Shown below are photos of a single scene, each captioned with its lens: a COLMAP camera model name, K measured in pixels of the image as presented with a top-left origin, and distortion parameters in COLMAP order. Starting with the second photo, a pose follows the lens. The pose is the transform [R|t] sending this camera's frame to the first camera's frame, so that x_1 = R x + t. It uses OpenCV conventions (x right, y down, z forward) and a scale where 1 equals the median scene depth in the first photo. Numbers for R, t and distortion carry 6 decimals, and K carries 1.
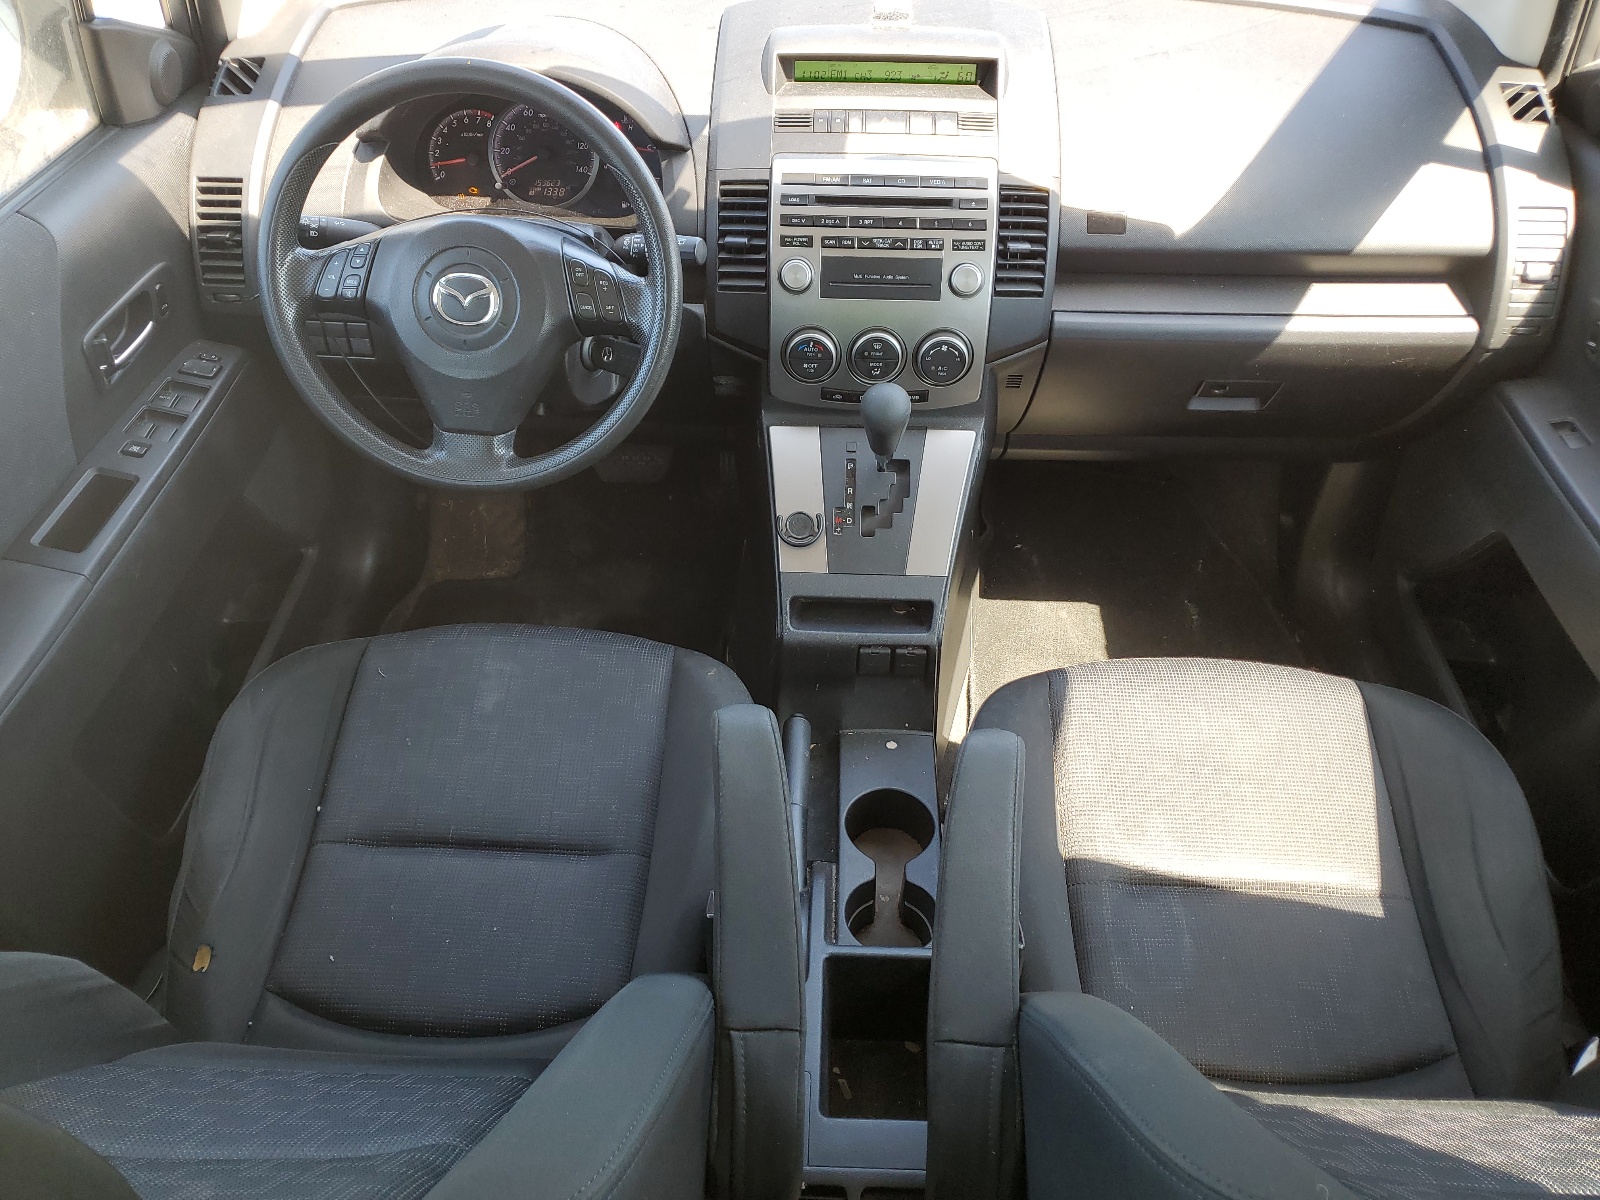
lens RADIAL K [[1214.1, 0, 802.1], [0, 1214.1, 599.1], [0, 0, 1]] dist [0.005799, -0.000410]
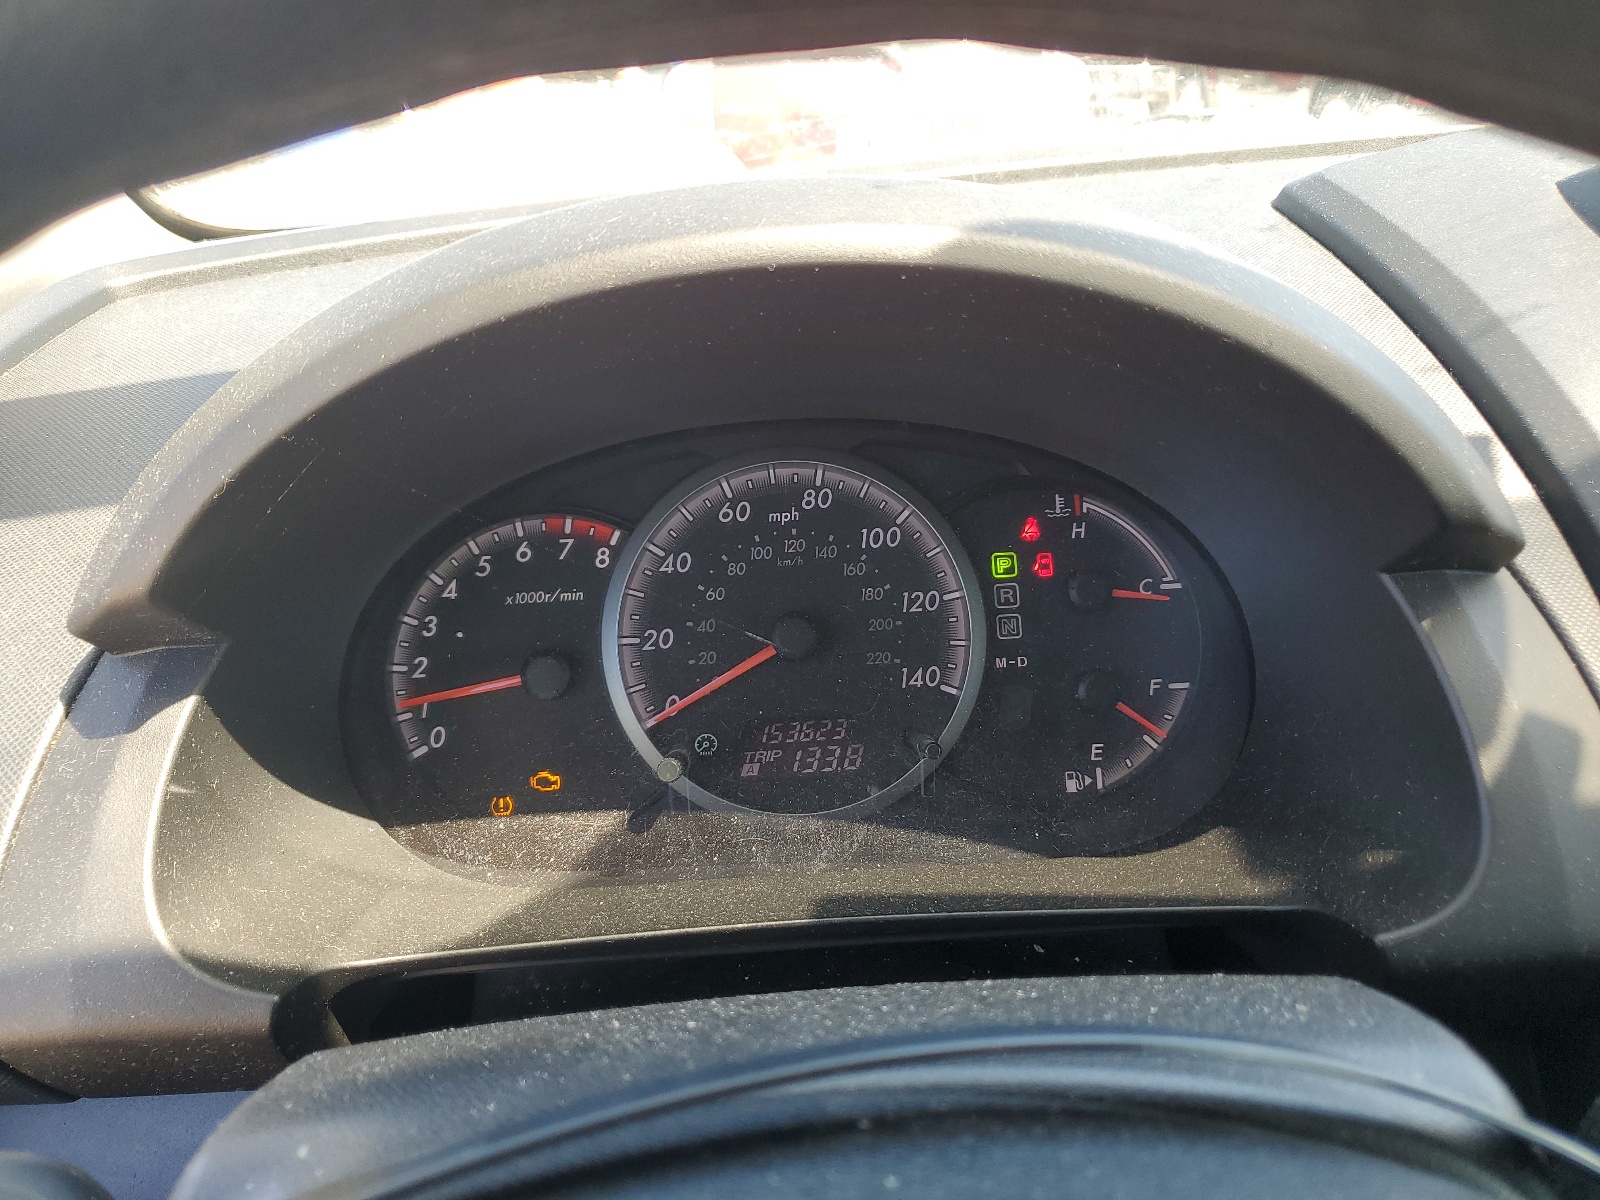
lens RADIAL K [[1214.1, 0, 798.7], [0, 1214.1, 599.0], [0, 0, 1]] dist [0.005799, -0.000410]
pose [[0.996002, -0.083177, 0.032578, -0.220363], [0.089329, 0.925799, -0.367309, -0.269747], [0.000391, 0.368751, 0.929528, 0.731034]]
